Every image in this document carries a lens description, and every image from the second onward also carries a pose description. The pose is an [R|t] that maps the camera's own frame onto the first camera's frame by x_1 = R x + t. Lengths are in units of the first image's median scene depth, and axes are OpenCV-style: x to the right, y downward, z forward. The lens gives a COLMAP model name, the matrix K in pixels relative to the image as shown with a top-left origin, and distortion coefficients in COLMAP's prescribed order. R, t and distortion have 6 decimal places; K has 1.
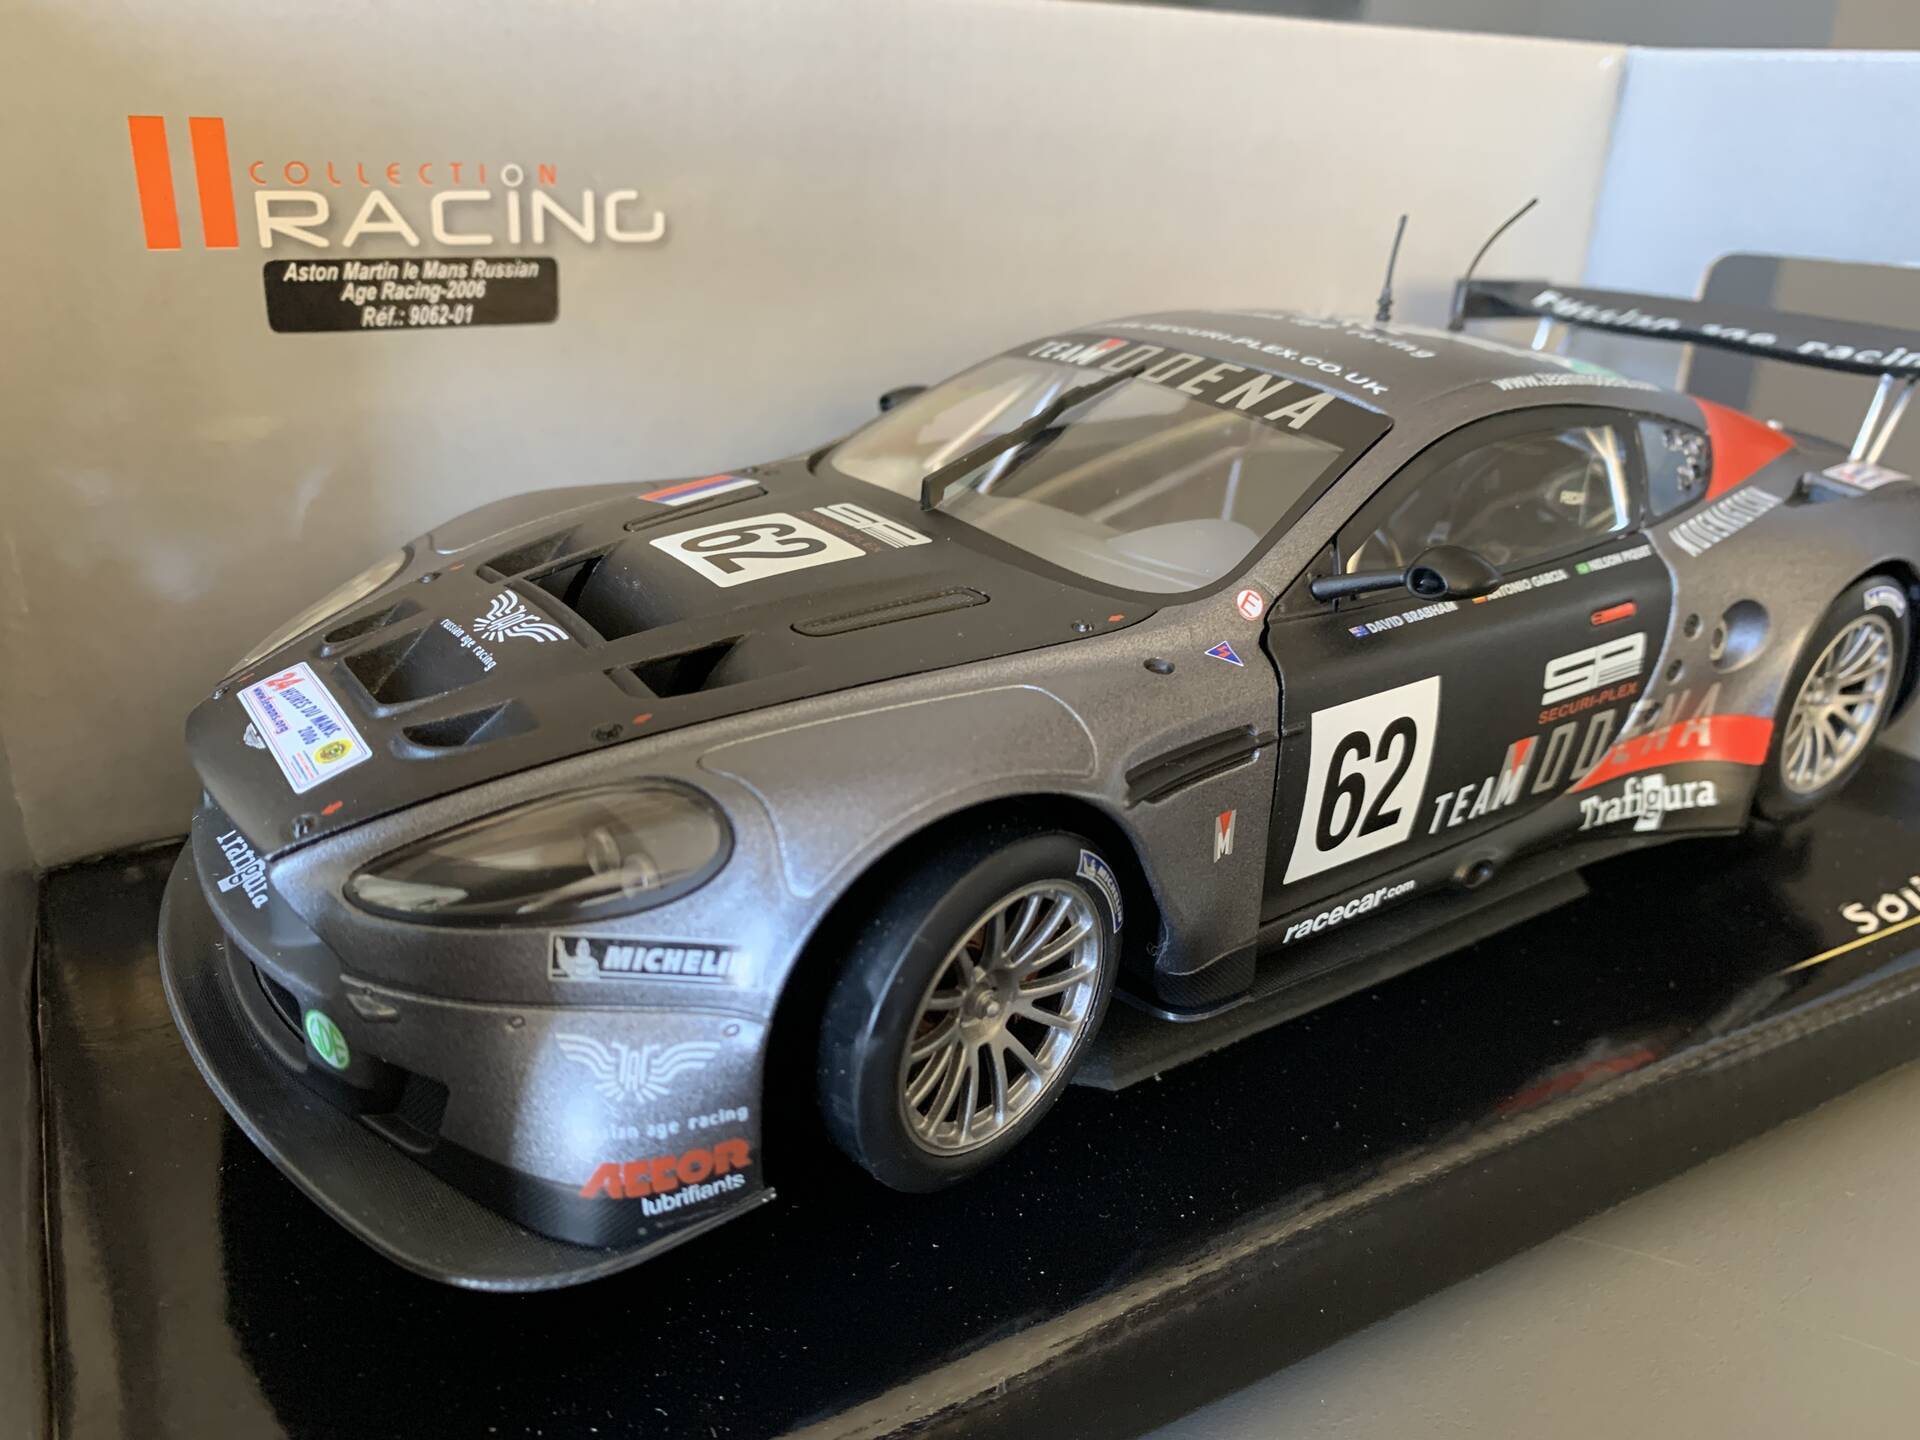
lens RADIAL K [[1433.0, 0, 961.8], [0, 1433.0, 716.4], [0, 0, 1]] dist [0.009018, -0.013136]
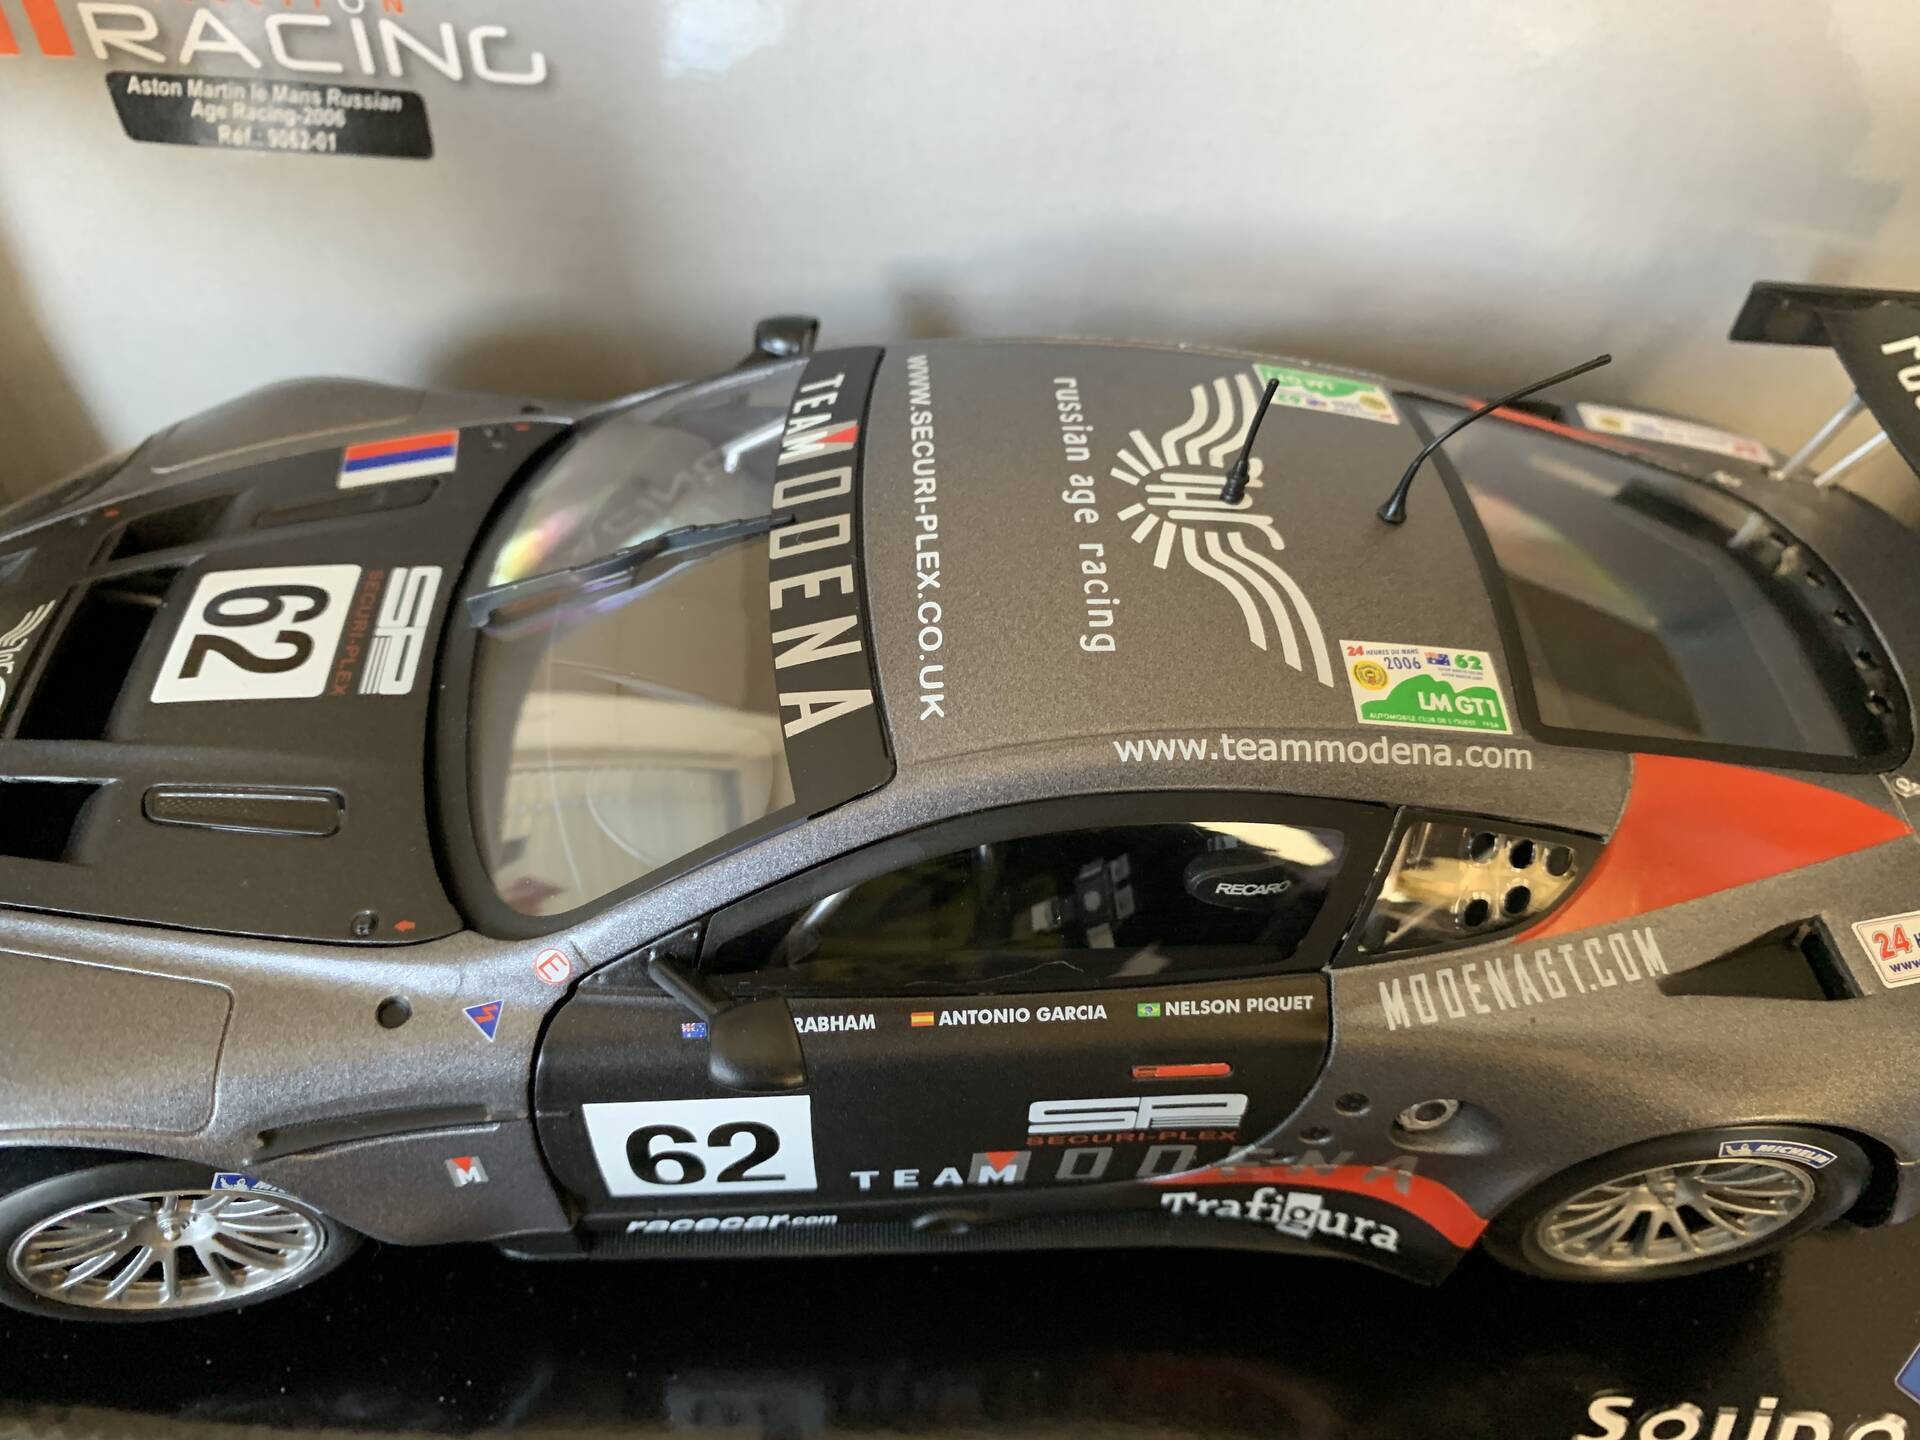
lens RADIAL K [[1433.0, 0, 961.1], [0, 1433.0, 718.4], [0, 0, 1]] dist [0.009018, -0.013136]
pose [[0.860164, 0.390683, -0.327848, 0.458574], [-0.236509, 0.875073, 0.422268, -0.453742], [0.451864, -0.285681, 0.845107, 0.312936]]
